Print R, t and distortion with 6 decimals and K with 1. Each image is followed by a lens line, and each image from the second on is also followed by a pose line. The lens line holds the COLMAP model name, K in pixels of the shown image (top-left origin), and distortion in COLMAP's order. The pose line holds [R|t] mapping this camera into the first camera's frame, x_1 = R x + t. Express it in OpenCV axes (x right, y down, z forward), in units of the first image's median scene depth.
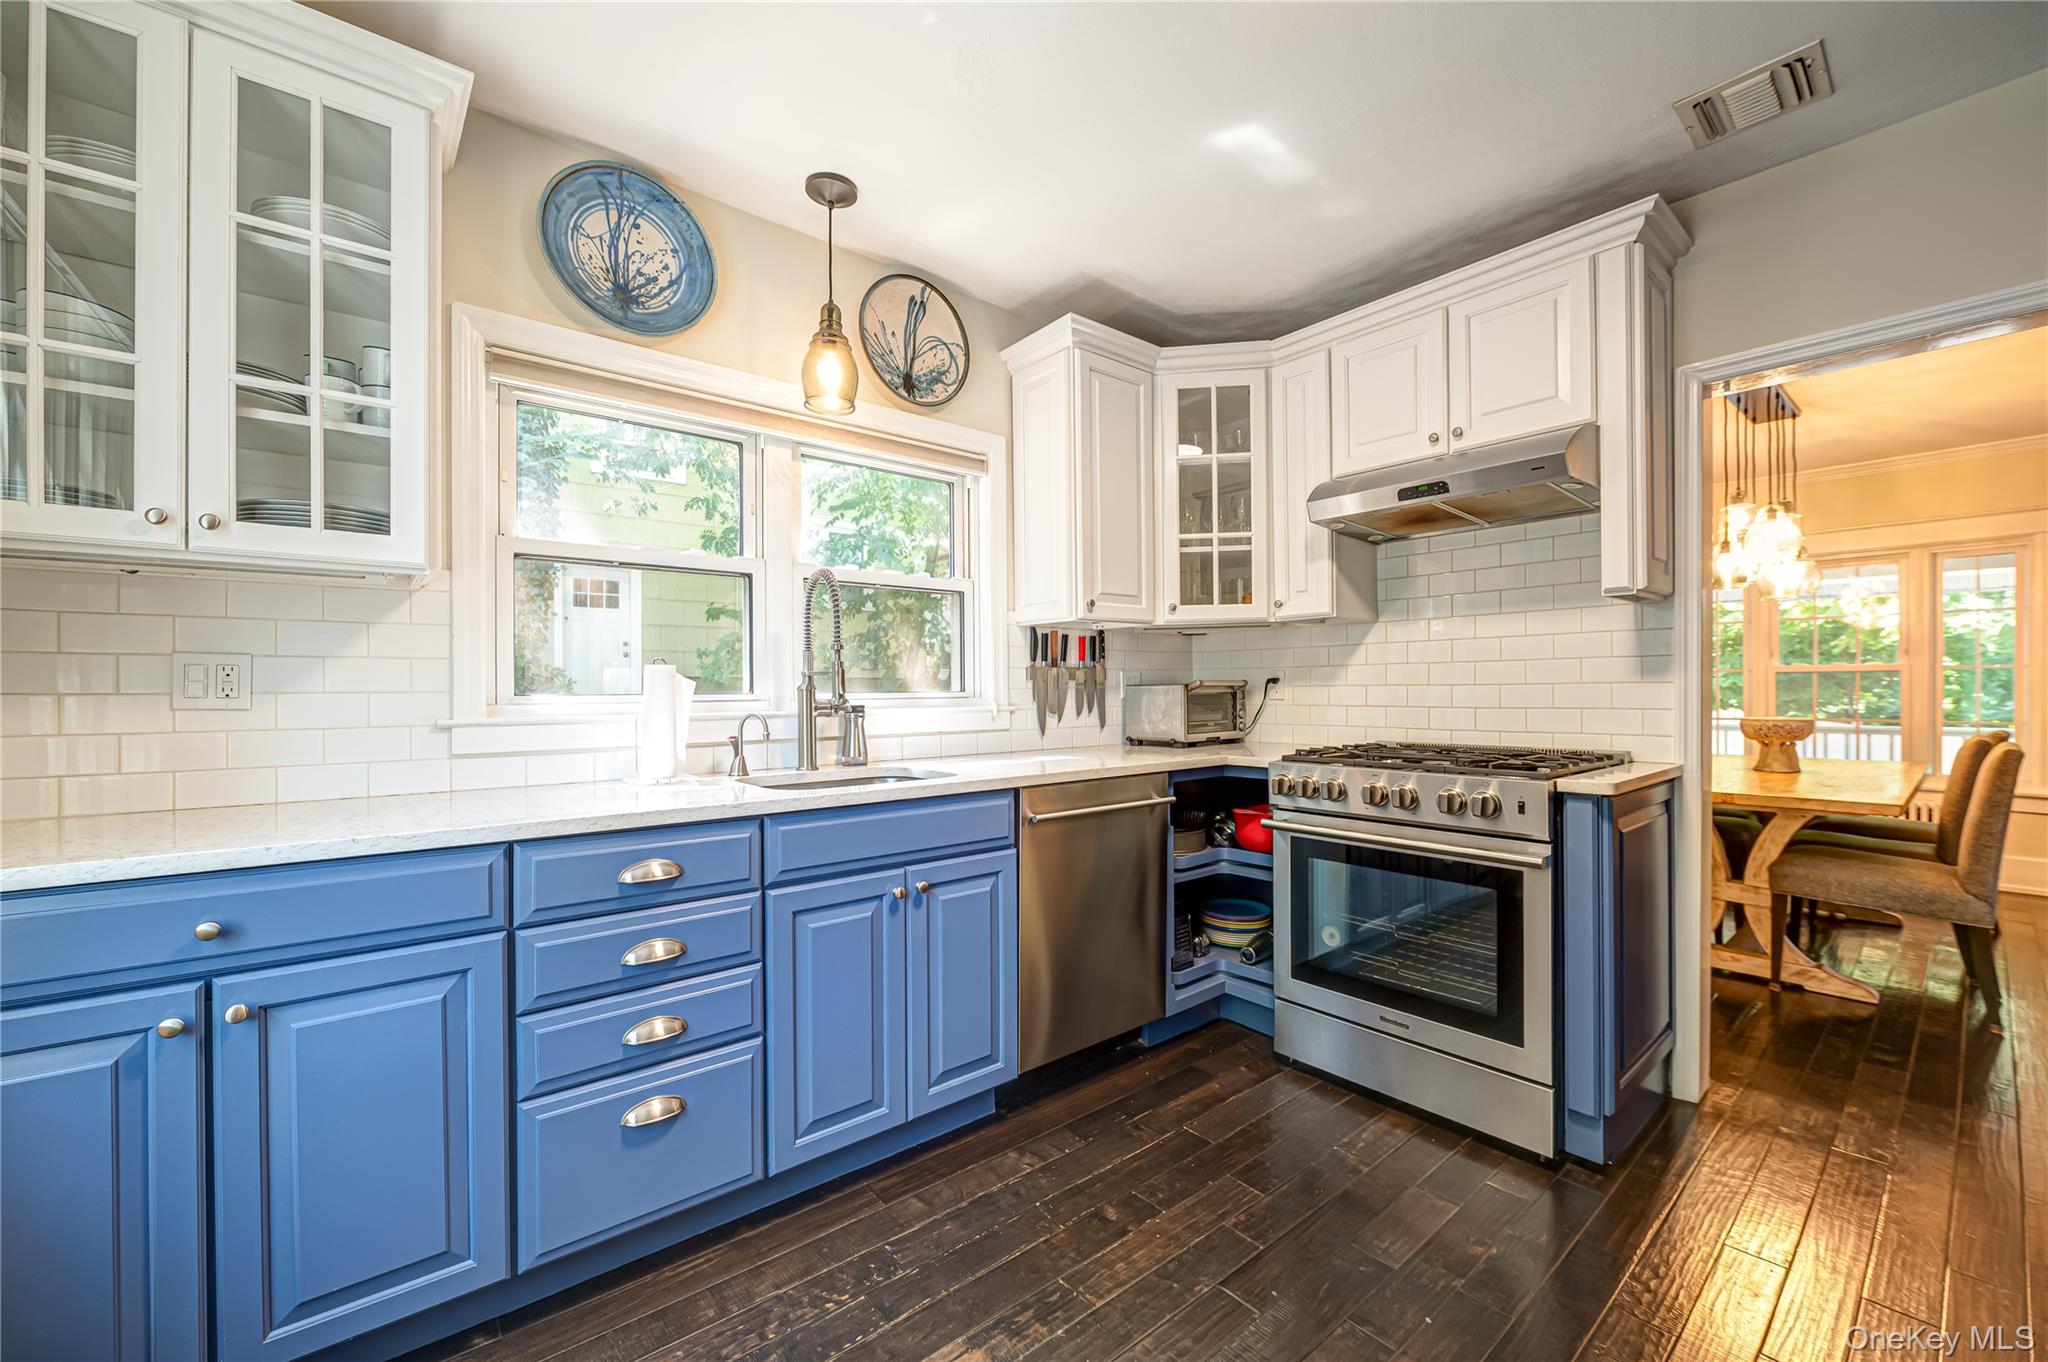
lens RADIAL K [[810.7, 0, 1022.9], [0, 810.7, 685.0], [0, 0, 1]] dist [-0.006332, -0.000188]
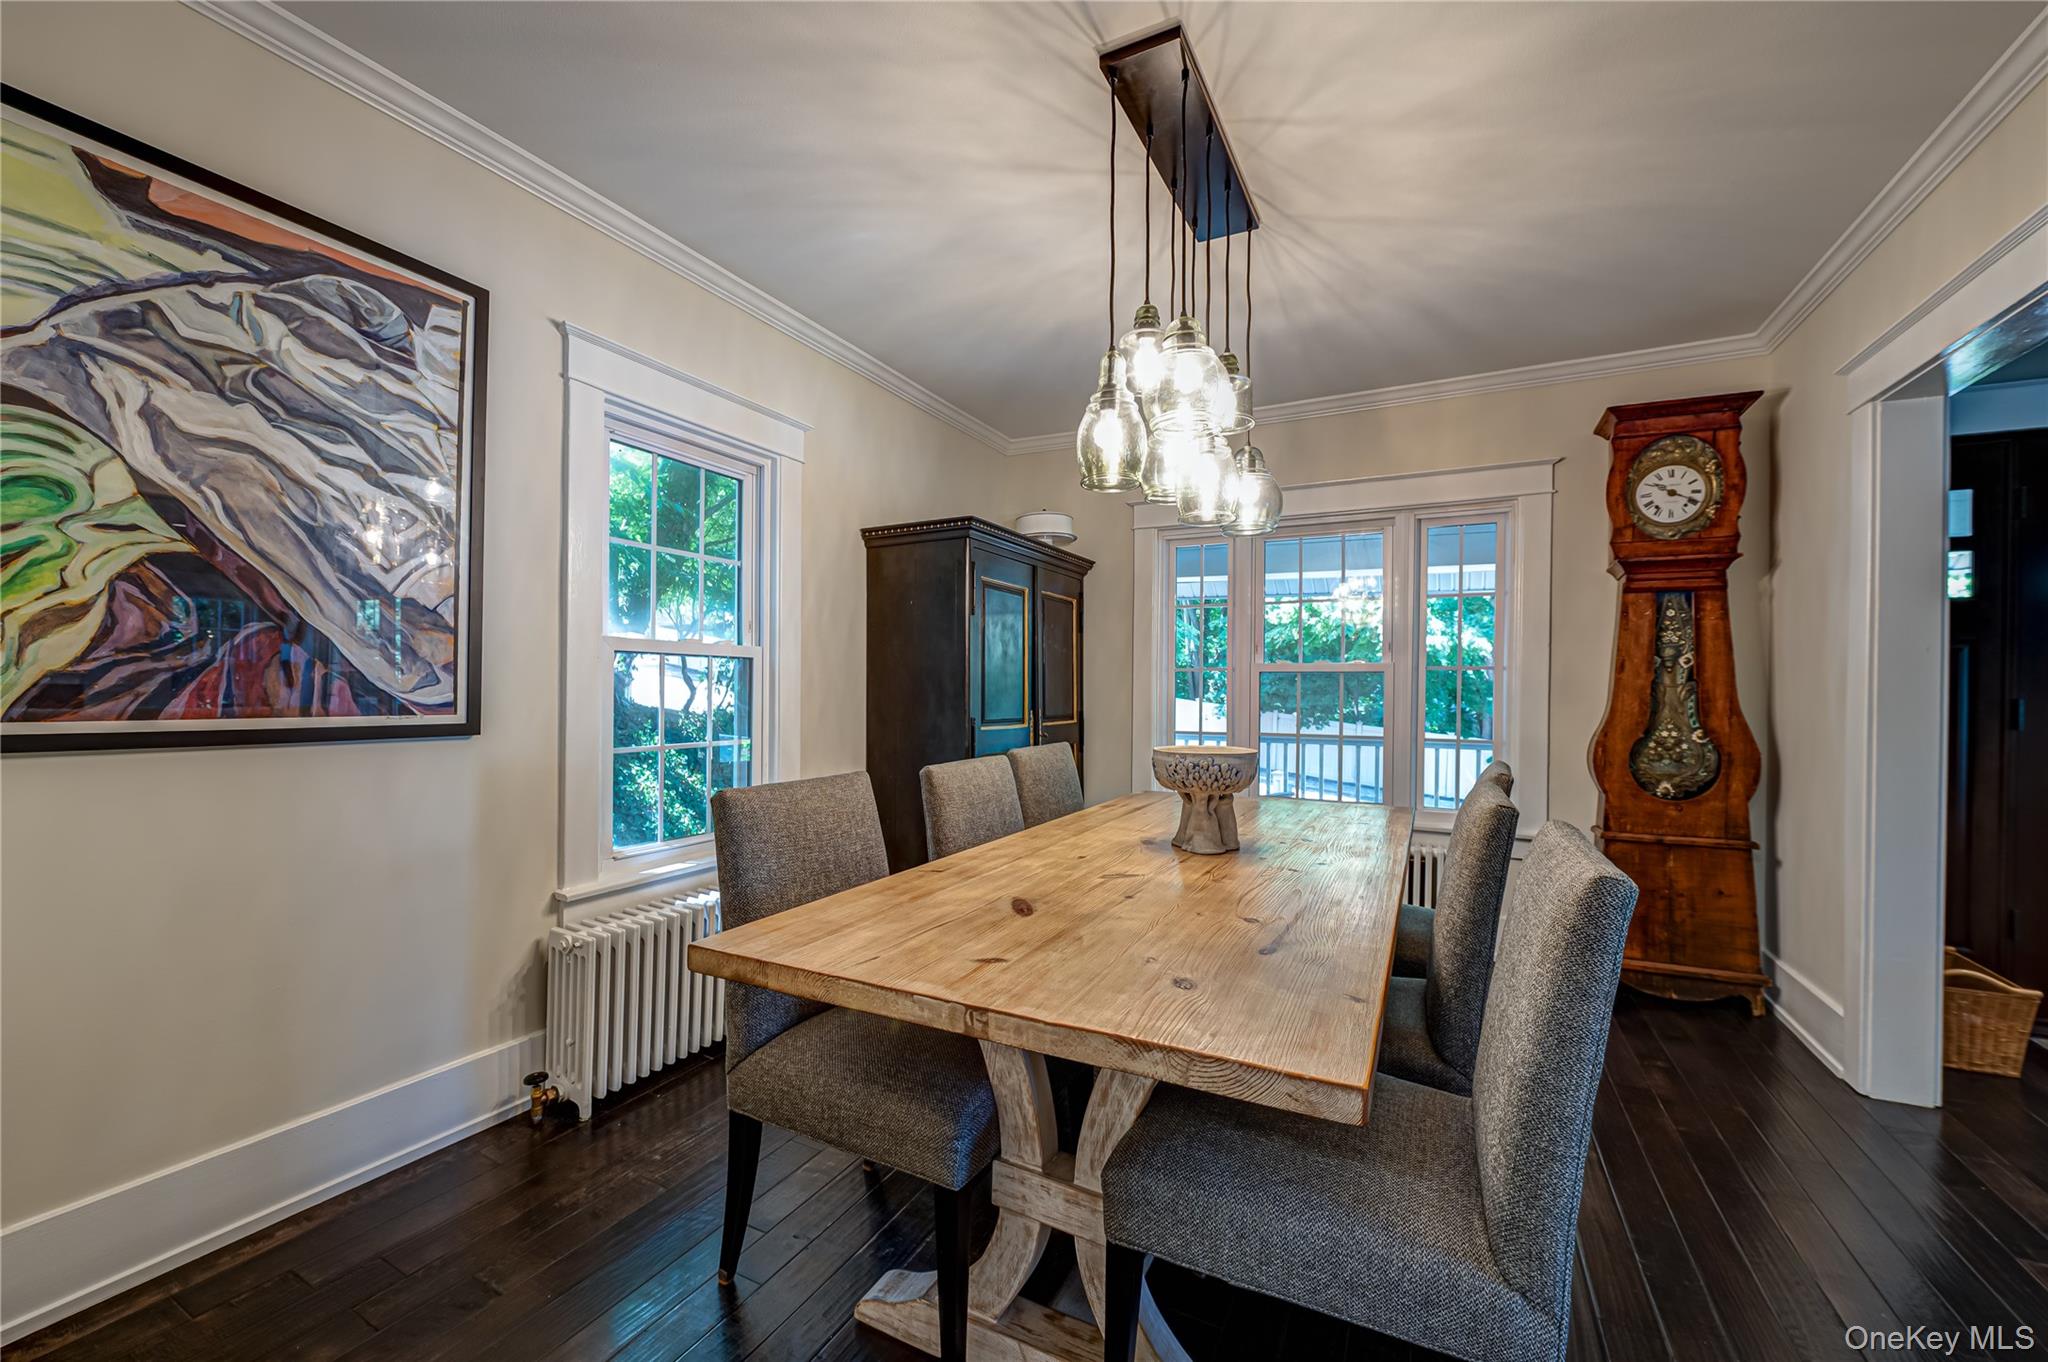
lens RADIAL K [[810.7, 0, 1021.3], [0, 810.7, 685.0], [0, 0, 1]] dist [-0.006332, -0.000188]
pose [[0.920060, 0.011674, 0.391604, 0.785923], [-0.012091, 0.999926, -0.001403, 0.001587], [-0.391591, -0.003444, 0.920133, 0.710775]]
